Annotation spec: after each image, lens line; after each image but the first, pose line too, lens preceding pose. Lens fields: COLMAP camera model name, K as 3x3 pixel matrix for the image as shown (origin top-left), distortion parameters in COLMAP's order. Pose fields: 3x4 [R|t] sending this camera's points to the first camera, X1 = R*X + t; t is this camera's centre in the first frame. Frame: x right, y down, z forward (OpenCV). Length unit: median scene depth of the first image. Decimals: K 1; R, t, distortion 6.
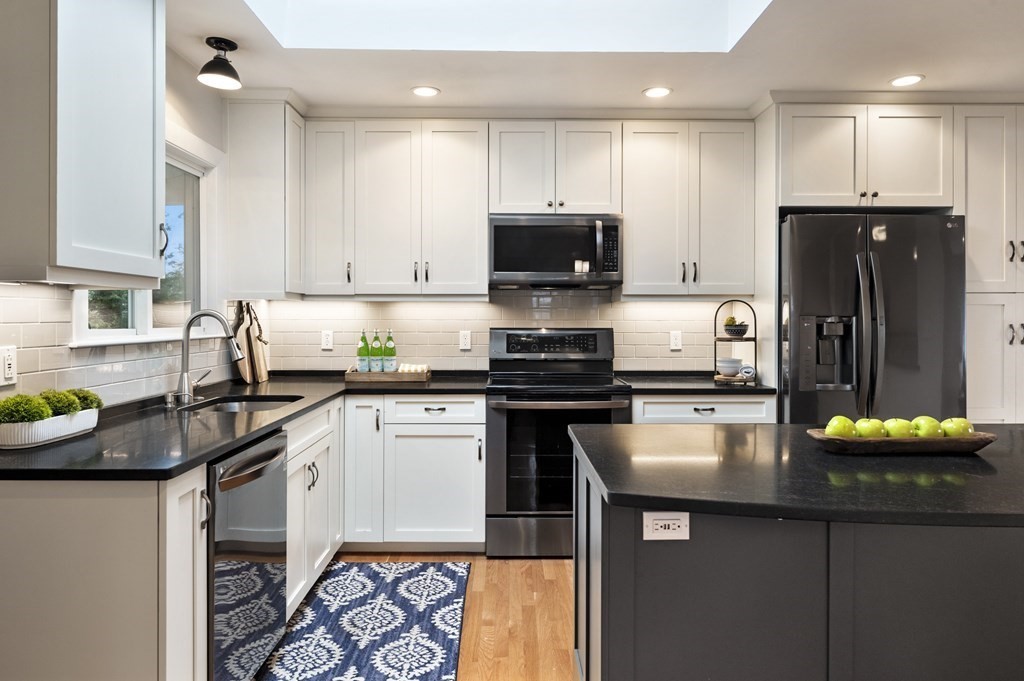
lens RADIAL K [[652.3, 0, 512.1], [0, 652.3, 316.6], [0, 0, 1]] dist [0.018801, 0.000249]
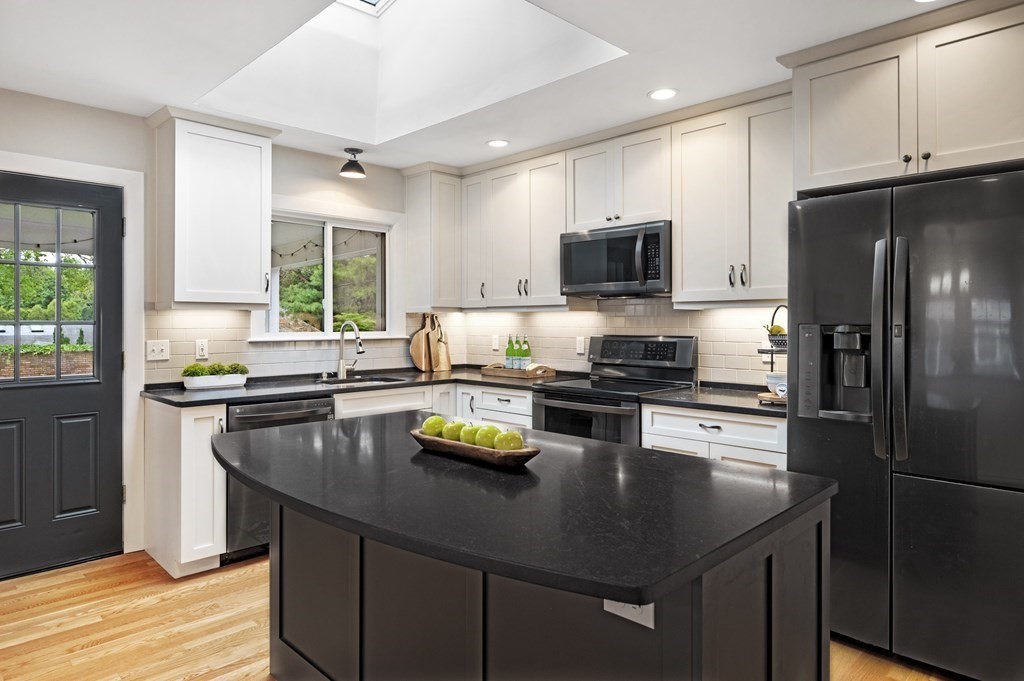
lens RADIAL K [[617.2, 0, 512.0], [0, 617.2, 321.1], [0, 0, 1]] dist [0.000148, -0.000512]
pose [[0.698347, -0.003139, -0.715752, 0.674702], [0.001477, 0.999995, -0.002945, -0.002868], [0.715757, 0.000999, 0.698348, 0.188309]]
